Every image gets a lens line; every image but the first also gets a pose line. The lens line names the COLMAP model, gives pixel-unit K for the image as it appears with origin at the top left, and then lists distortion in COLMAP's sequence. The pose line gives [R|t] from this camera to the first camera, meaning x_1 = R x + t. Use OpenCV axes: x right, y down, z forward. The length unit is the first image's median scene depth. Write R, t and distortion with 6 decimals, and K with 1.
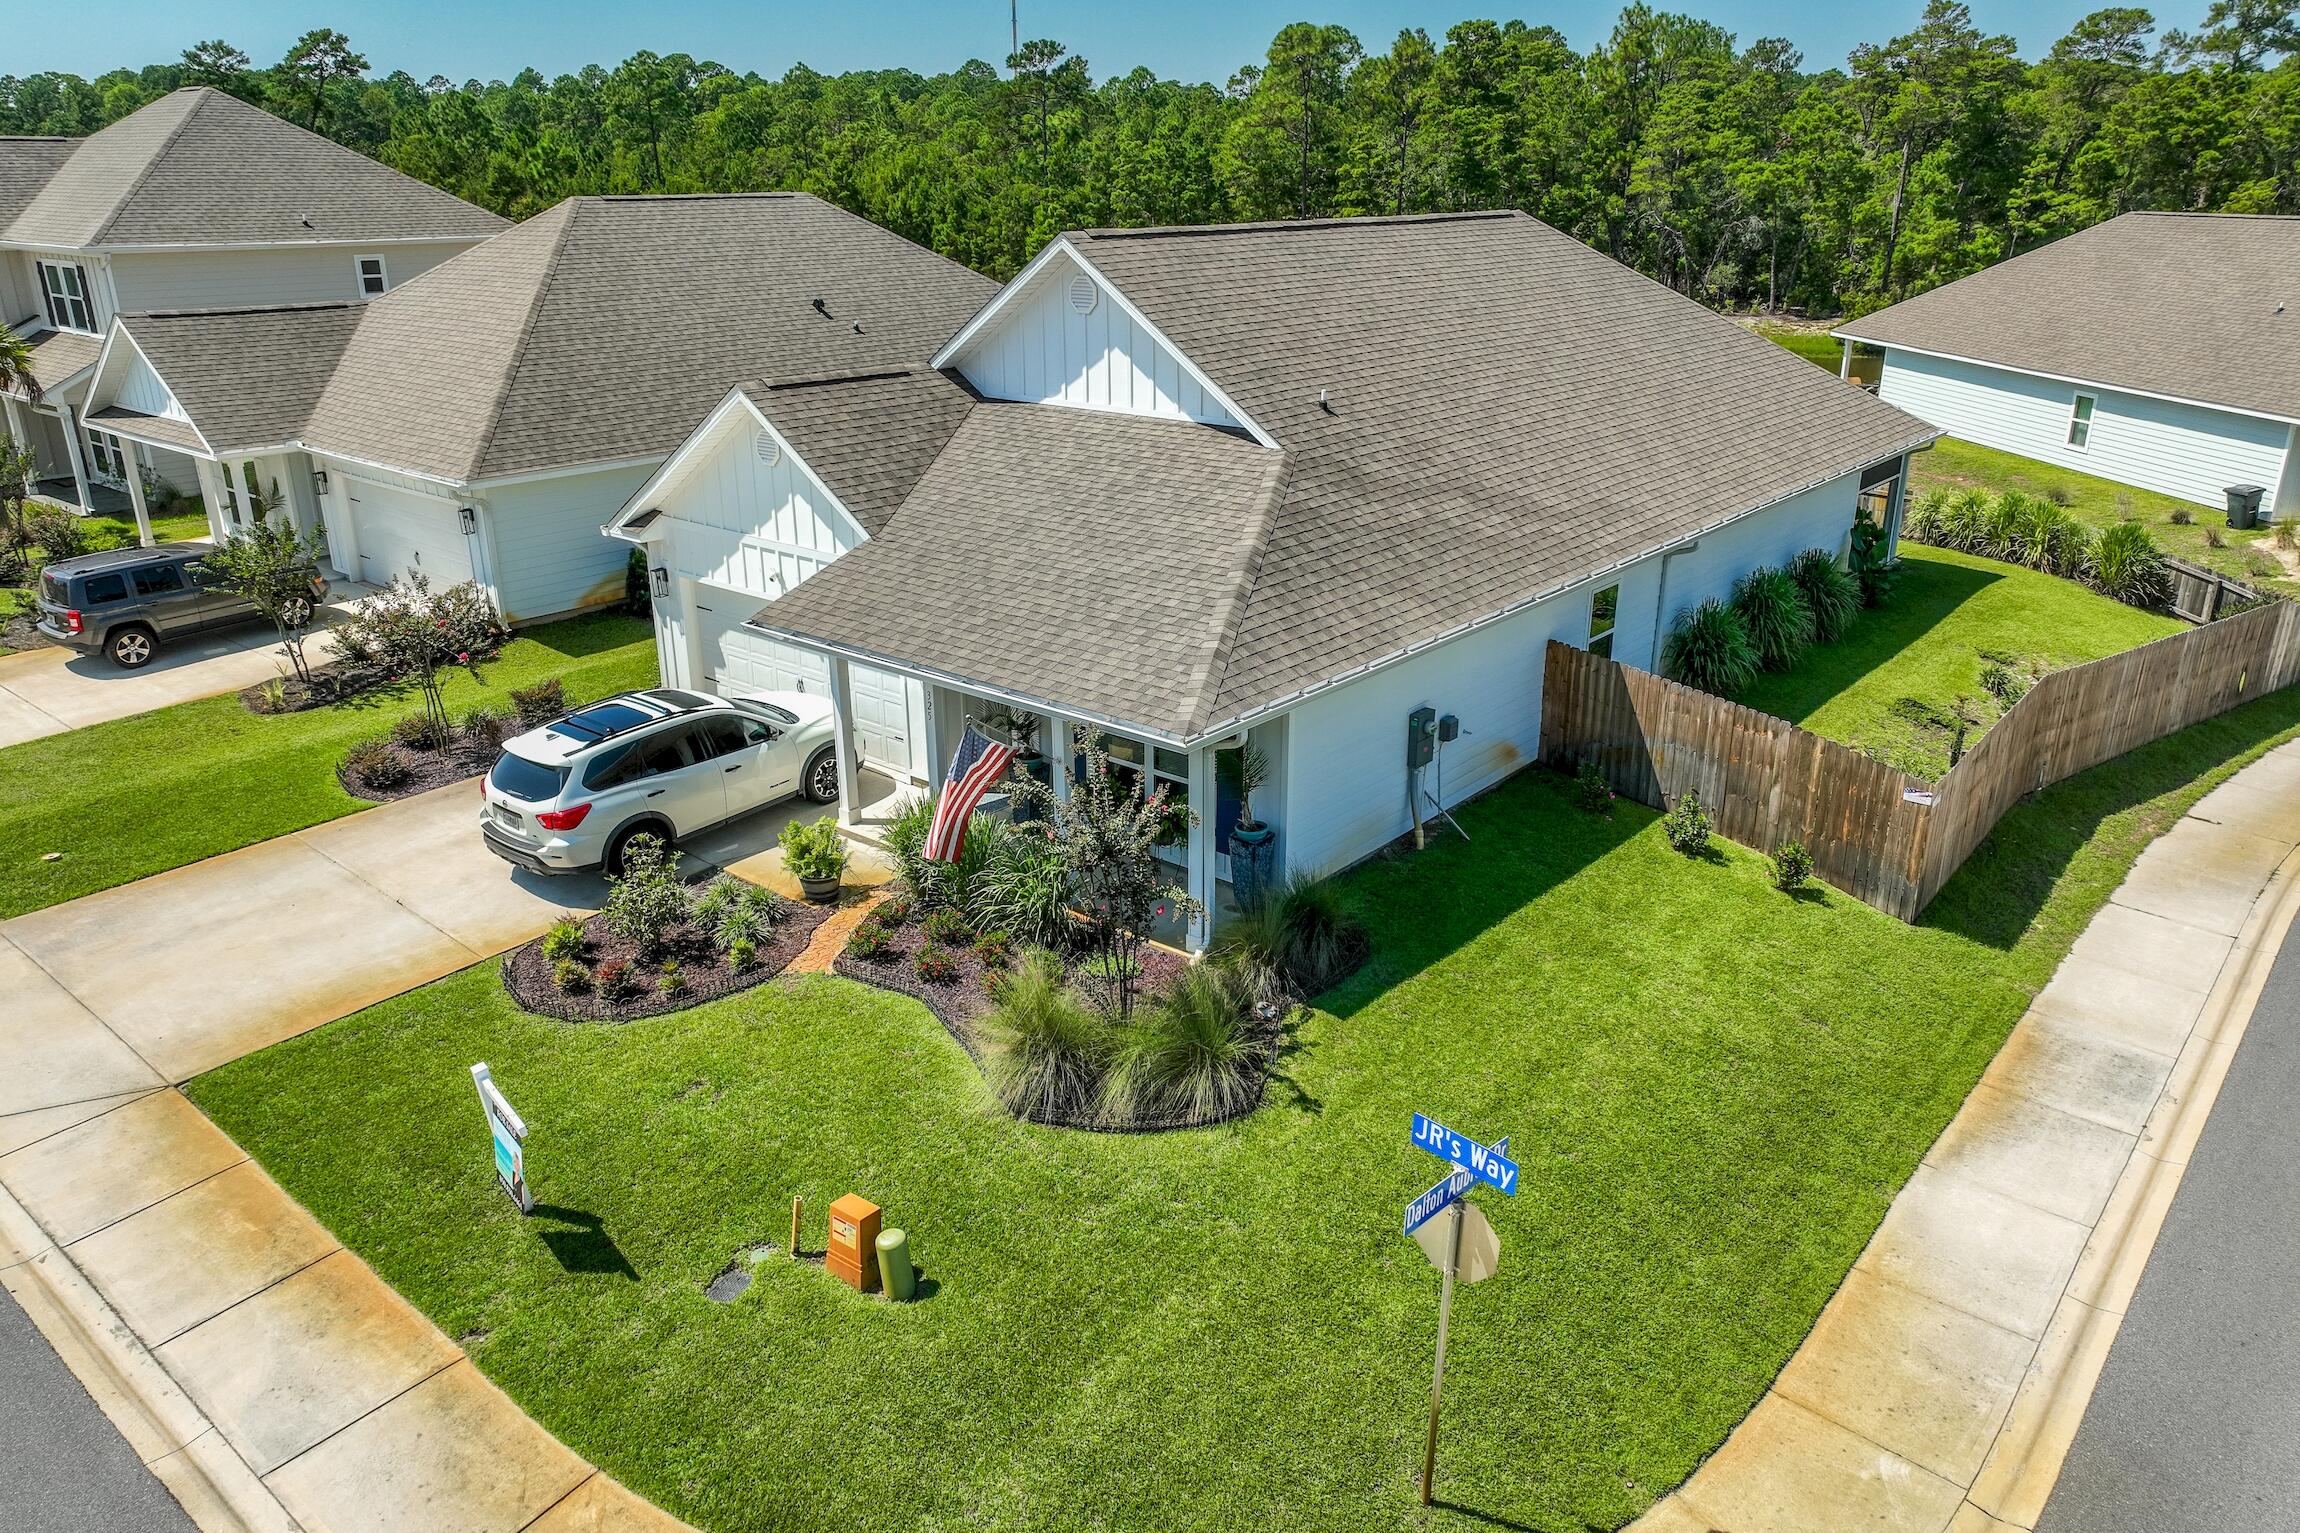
lens RADIAL K [[1575.9, 0, 1150.8], [0, 1575.9, 836.2], [0, 0, 1]] dist [0.002070, 0.017698]
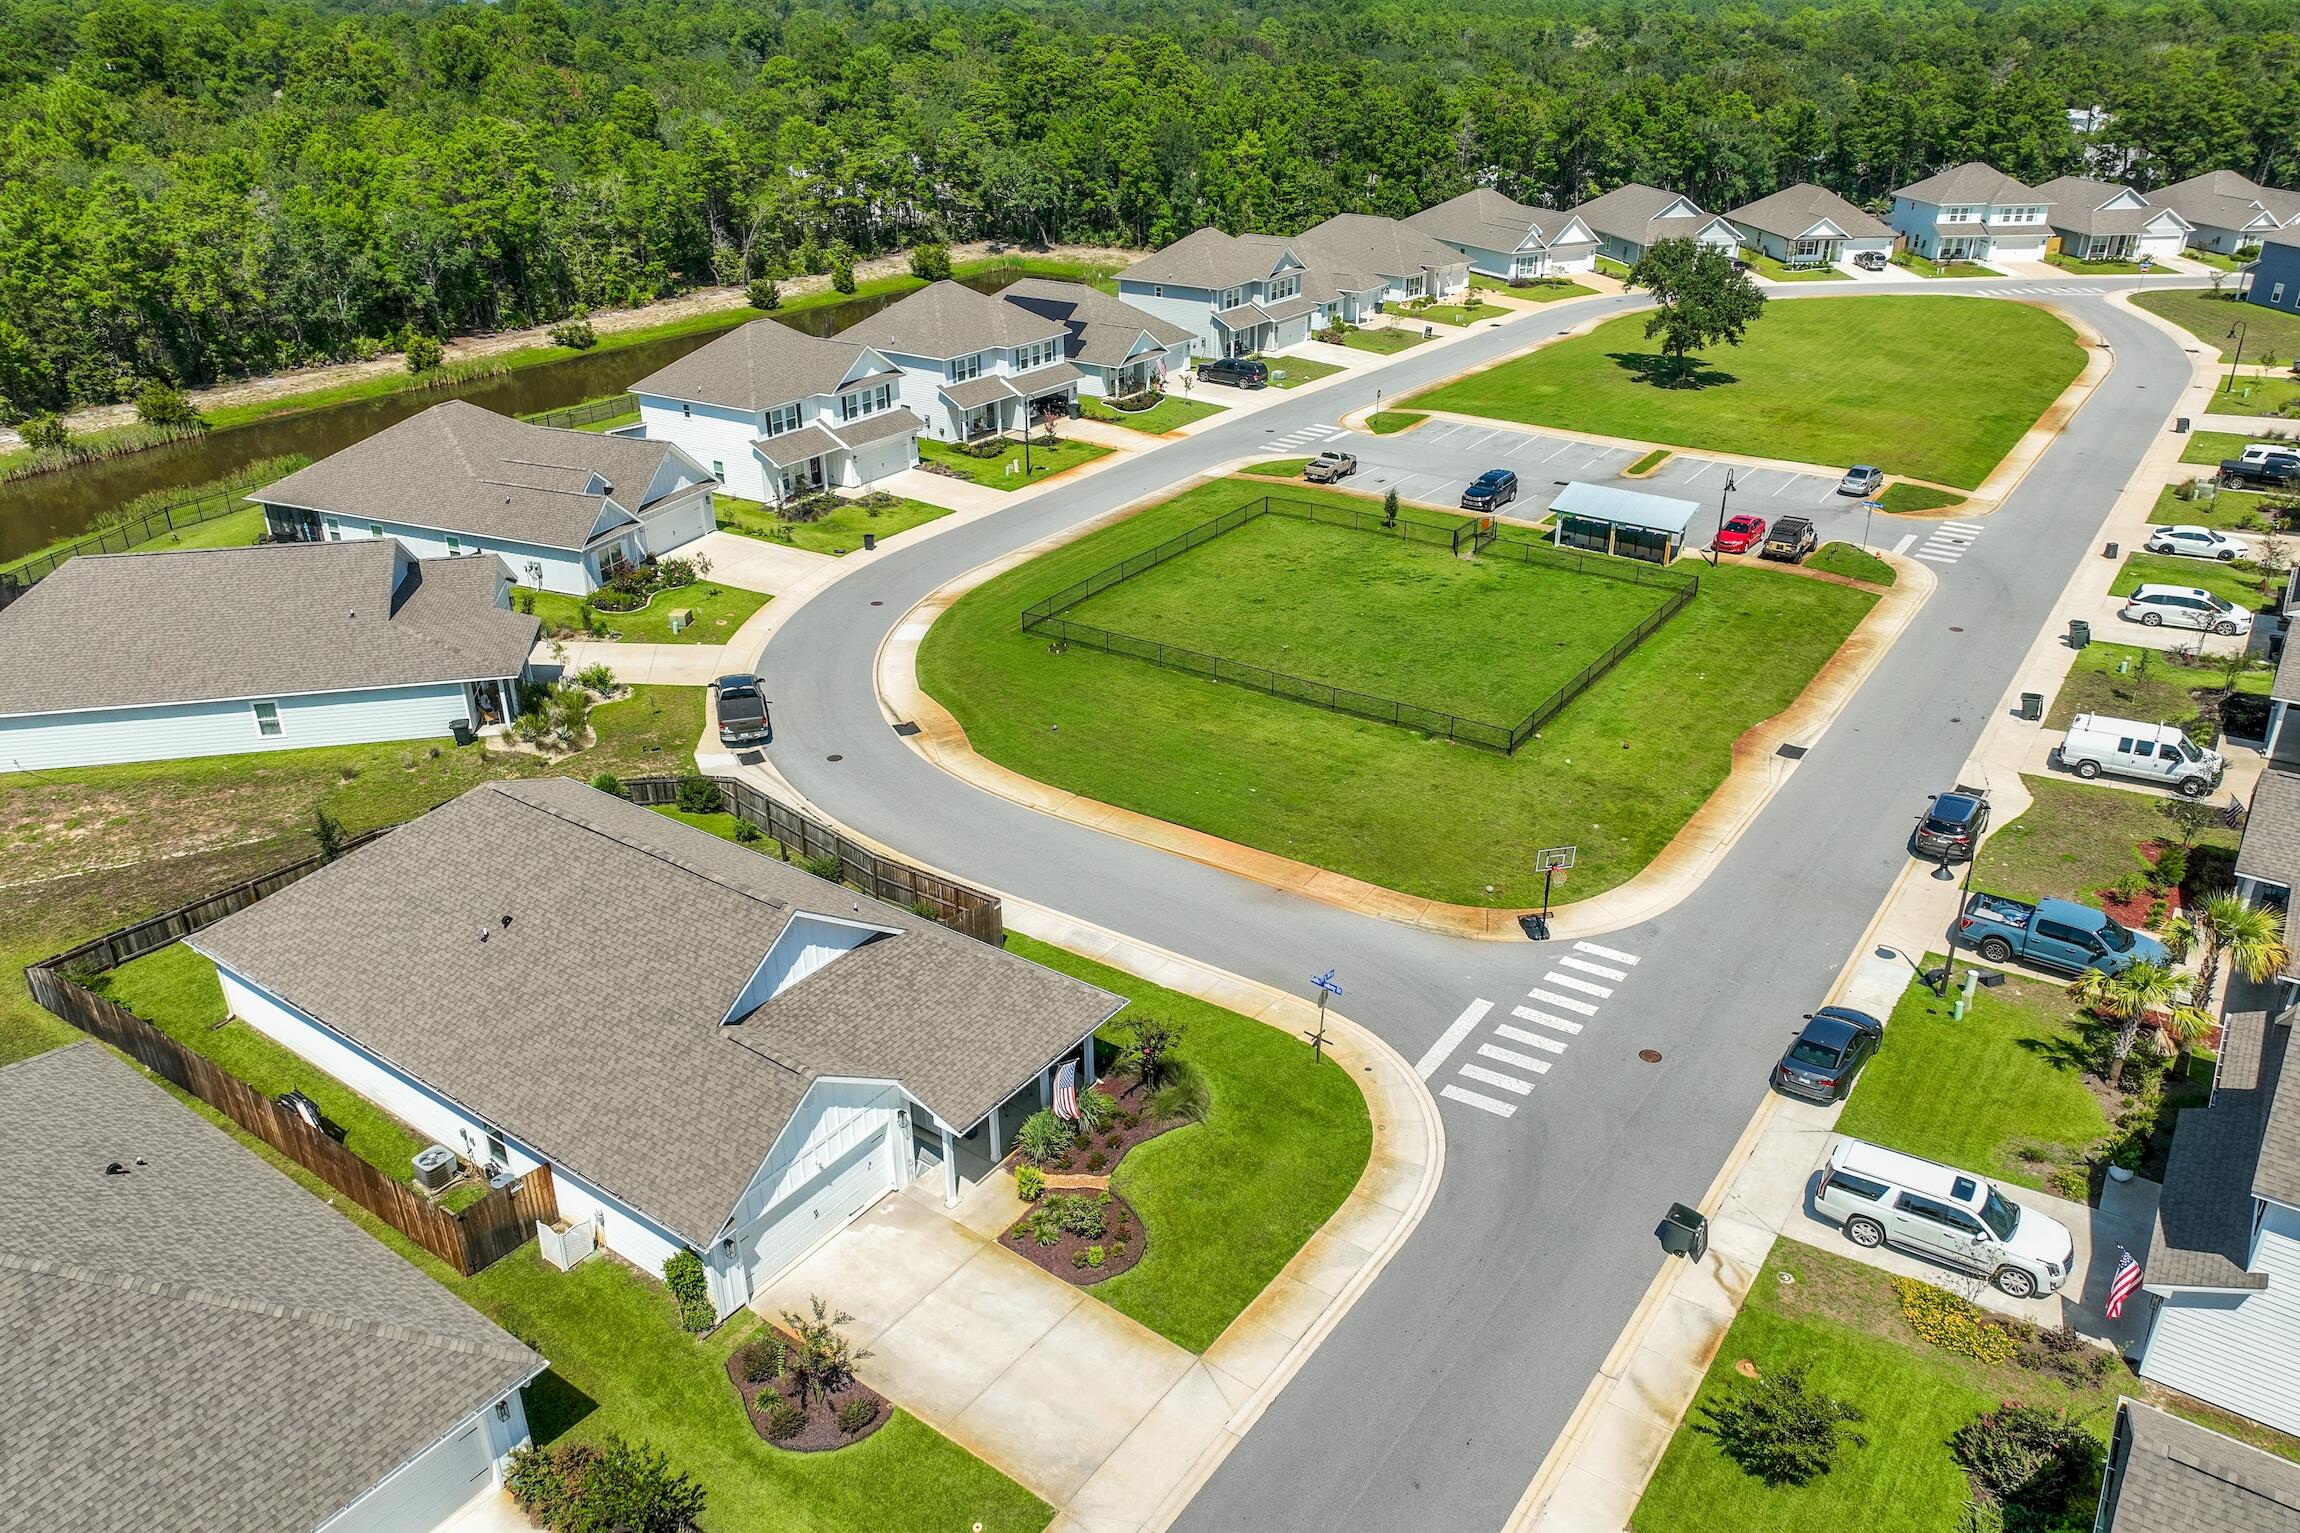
lens RADIAL K [[1575.9, 0, 1150.8], [0, 1575.9, 836.2], [0, 0, 1]] dist [0.002070, 0.017698]
pose [[-0.078382, -0.469619, 0.879383, -1.928301], [0.403568, 0.791642, 0.458733, -1.301663], [-0.911586, 0.390847, 0.127473, 0.388196]]
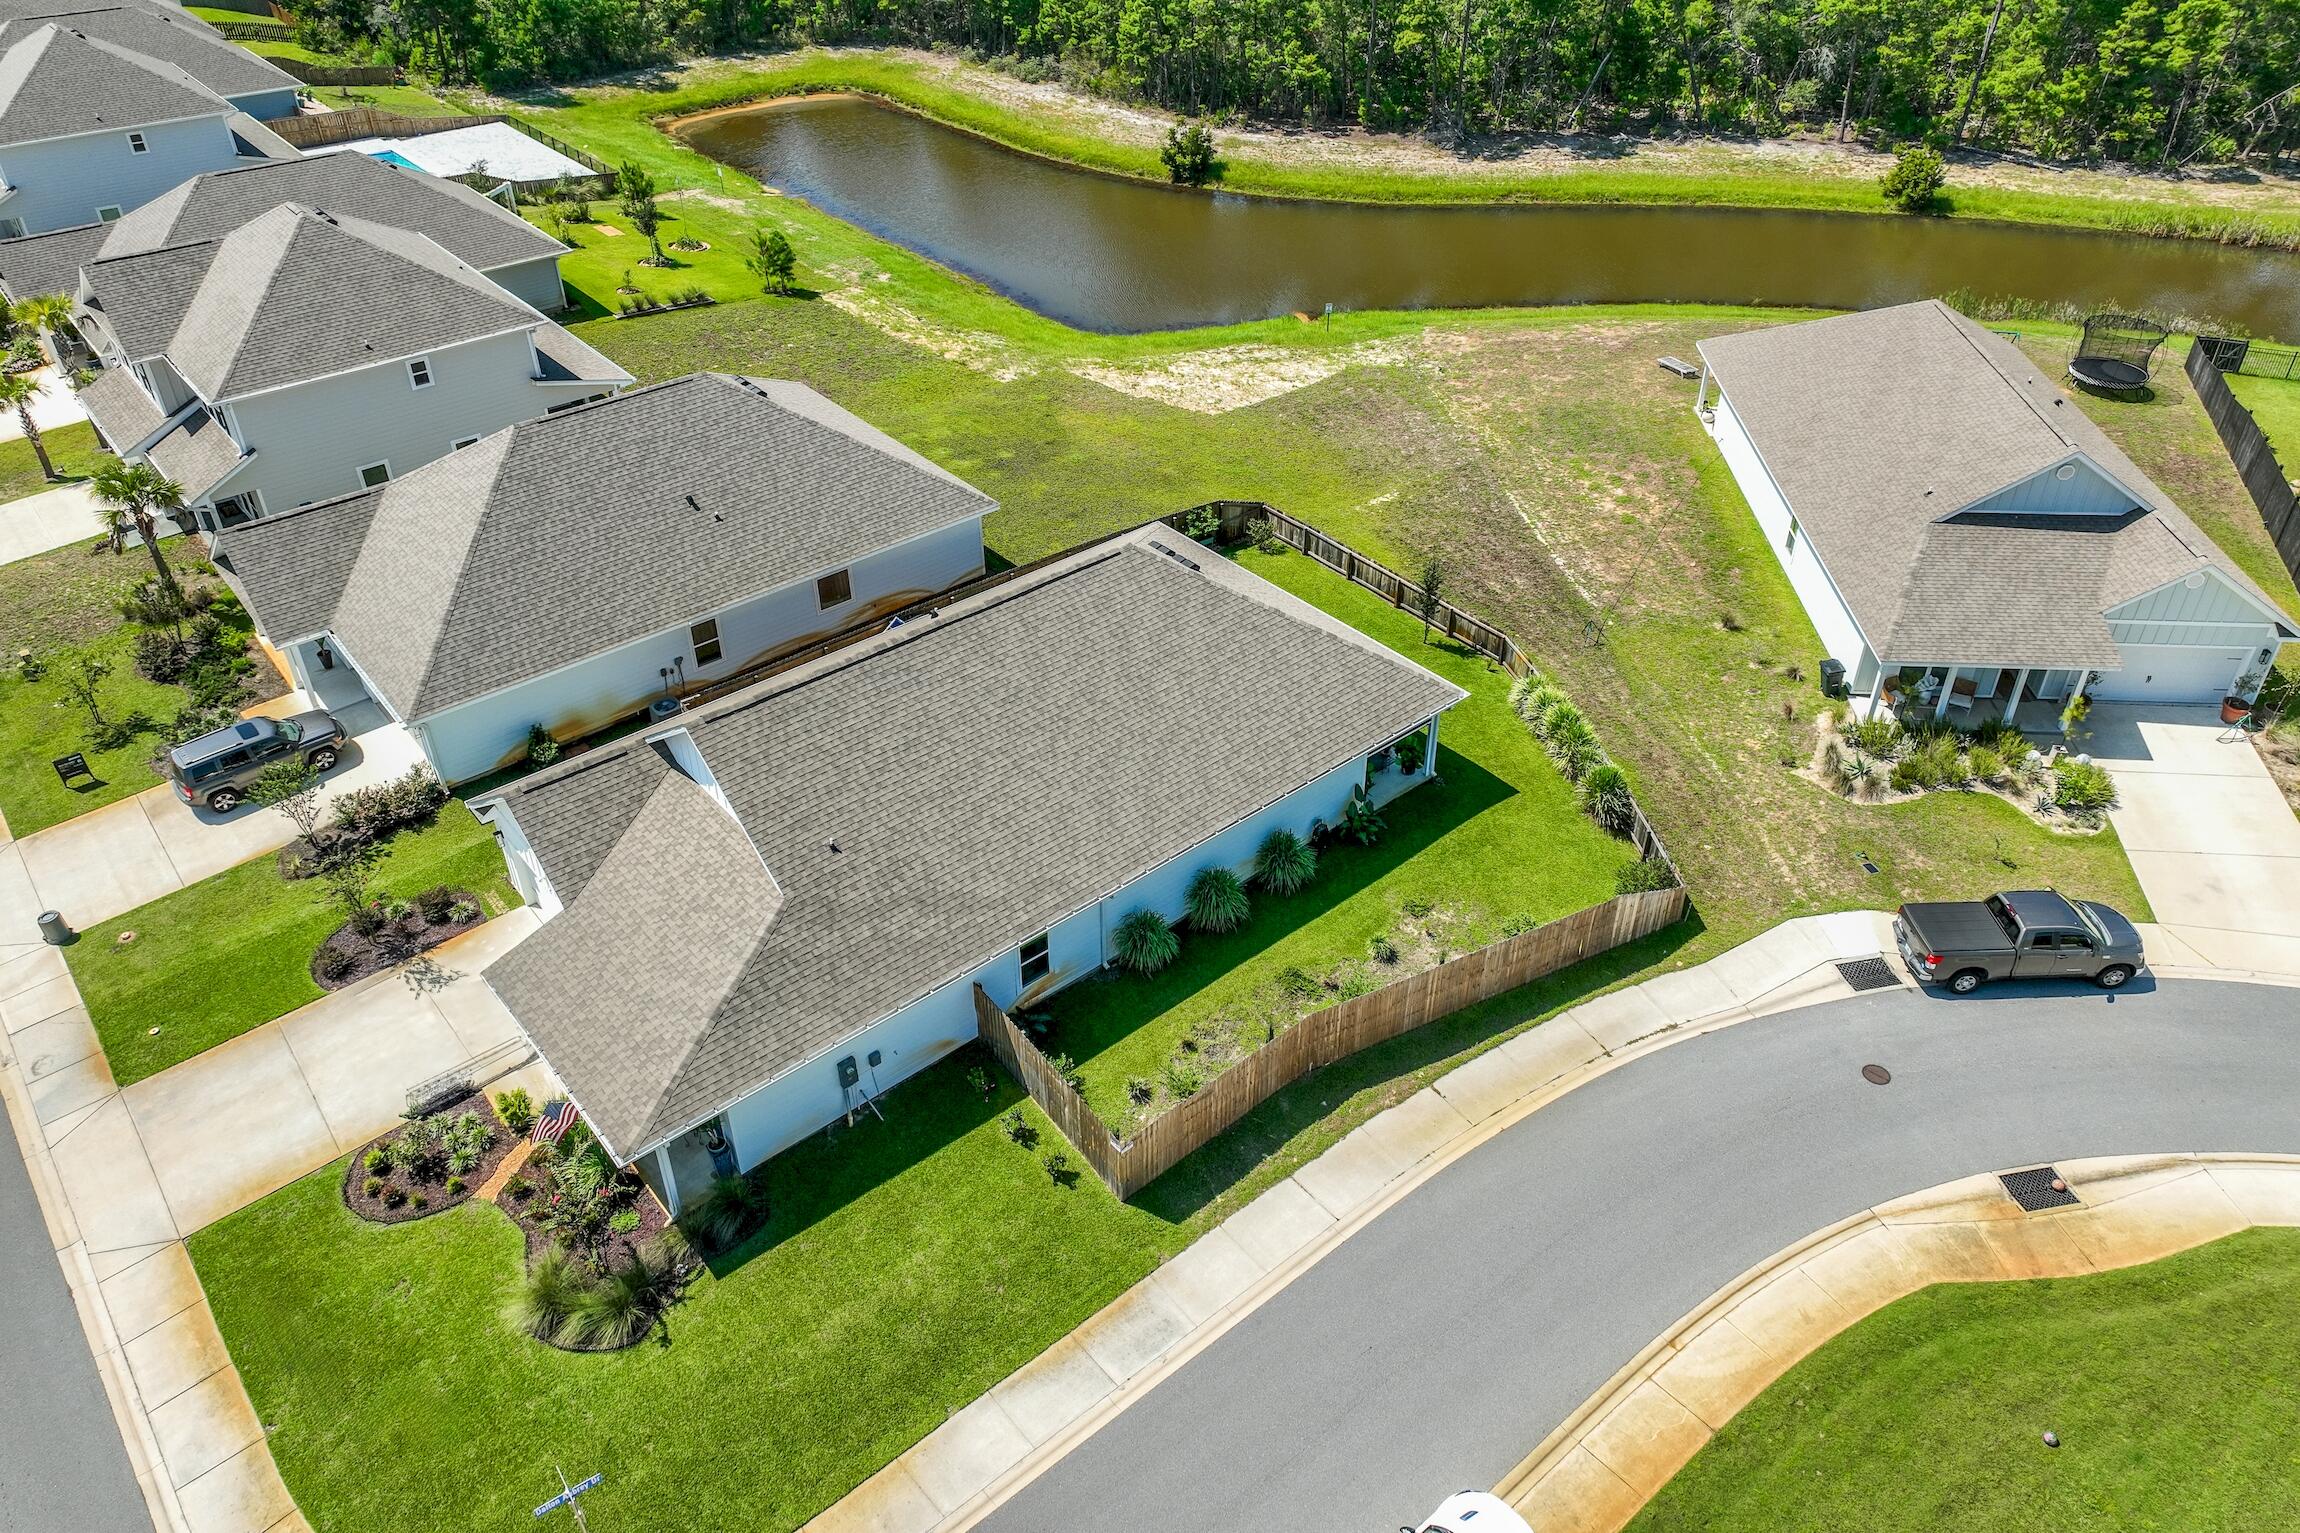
lens RADIAL K [[1547.3, 0, 1150.0], [0, 1547.3, 766.5], [0, 0, 1]] dist [0.000481, 0.016020]
pose [[0.985980, 0.100051, -0.133542, 0.739888], [-0.065386, 0.967961, 0.242439, -0.880549], [0.153519, -0.230308, 0.960932, -0.556184]]
